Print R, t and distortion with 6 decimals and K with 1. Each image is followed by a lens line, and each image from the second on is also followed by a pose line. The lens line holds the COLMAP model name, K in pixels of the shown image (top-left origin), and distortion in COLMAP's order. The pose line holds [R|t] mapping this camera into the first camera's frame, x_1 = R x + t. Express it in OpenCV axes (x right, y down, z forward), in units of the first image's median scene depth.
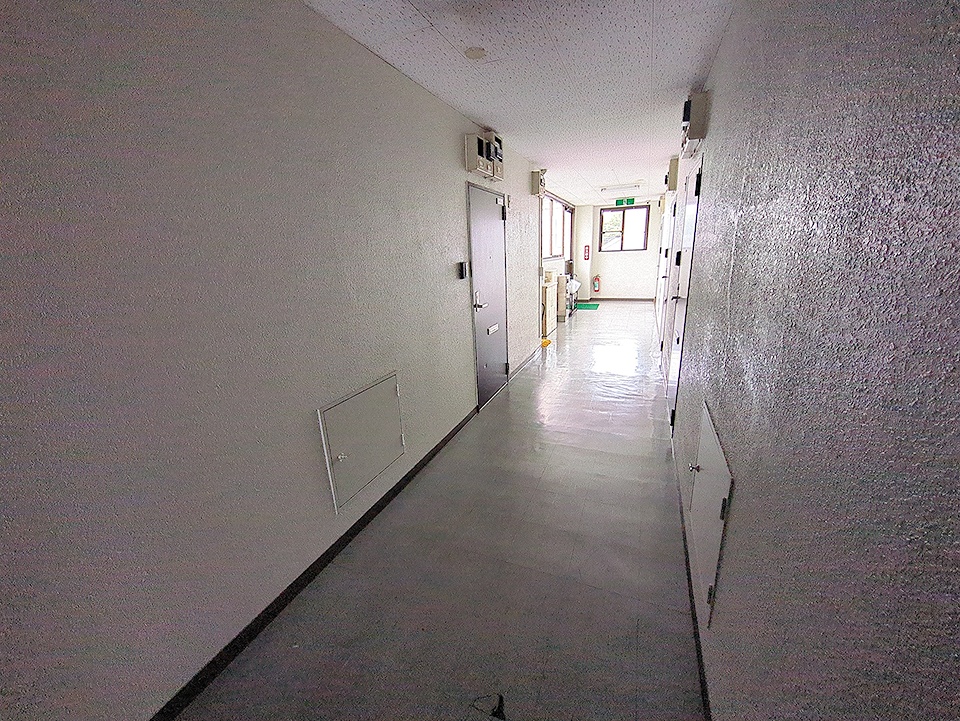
lens RADIAL K [[381.0, 0, 484.2], [0, 381.0, 362.3], [0, 0, 1]] dist [-0.000621, -0.000231]
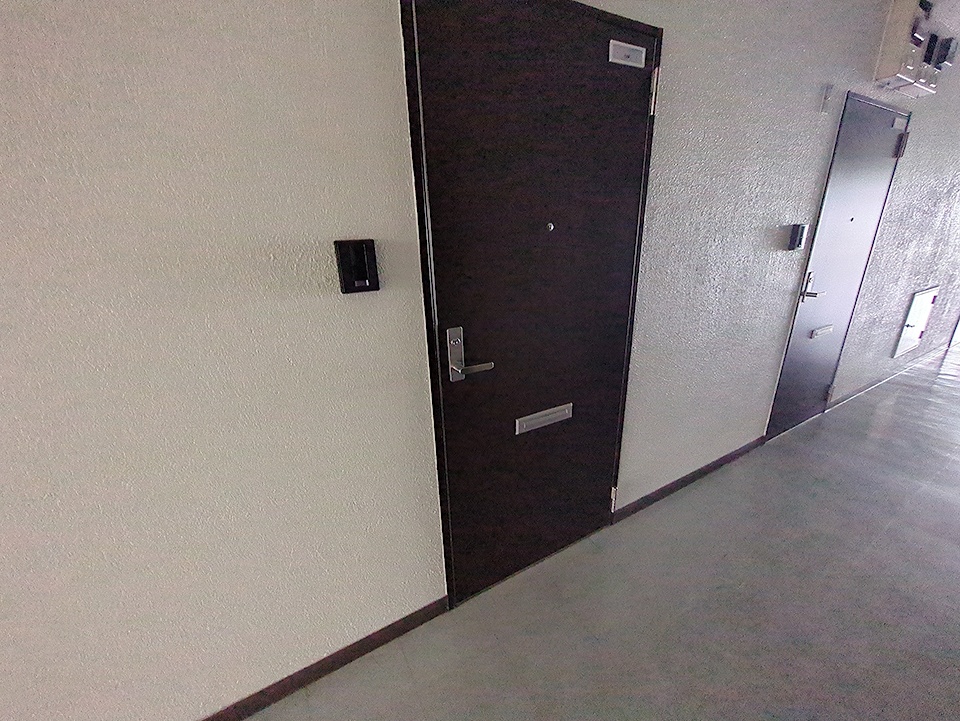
lens RADIAL K [[381.0, 0, 484.2], [0, 381.0, 362.3], [0, 0, 1]] dist [-0.000621, -0.000231]
pose [[0.759608, 0.229165, -0.608670, -0.013118], [-0.168921, 0.973266, 0.155625, -0.039658], [0.628062, -0.015397, 0.778011, 0.143387]]
